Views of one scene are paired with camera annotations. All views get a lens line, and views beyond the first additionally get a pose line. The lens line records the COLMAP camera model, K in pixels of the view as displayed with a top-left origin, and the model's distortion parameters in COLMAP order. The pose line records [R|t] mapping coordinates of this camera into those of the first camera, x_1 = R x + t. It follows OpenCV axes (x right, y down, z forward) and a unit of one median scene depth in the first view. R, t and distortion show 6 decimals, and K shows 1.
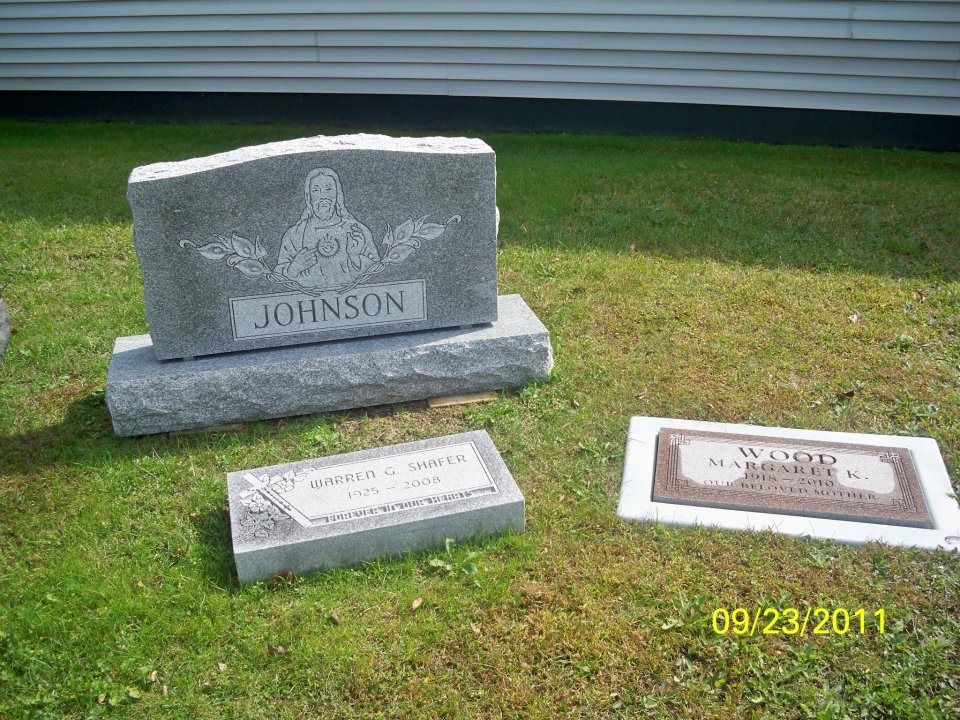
lens RADIAL K [[1005.1, 0, 480.6], [0, 1005.1, 372.8], [0, 0, 1]] dist [-0.149223, 0.117621]
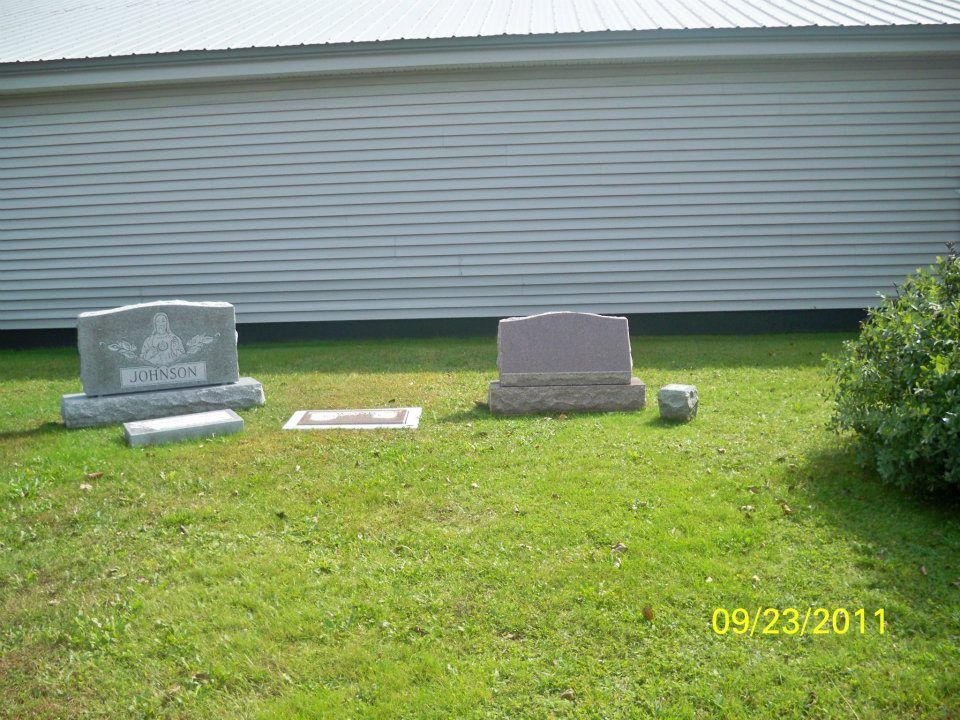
lens RADIAL K [[1005.1, 0, 480.6], [0, 1005.1, 372.8], [0, 0, 1]] dist [-0.149223, 0.117621]
pose [[0.980628, -0.041378, 0.191458, 0.131068], [0.094748, 0.955680, -0.278743, 0.651618], [-0.171439, 0.291484, 0.941088, -1.298983]]
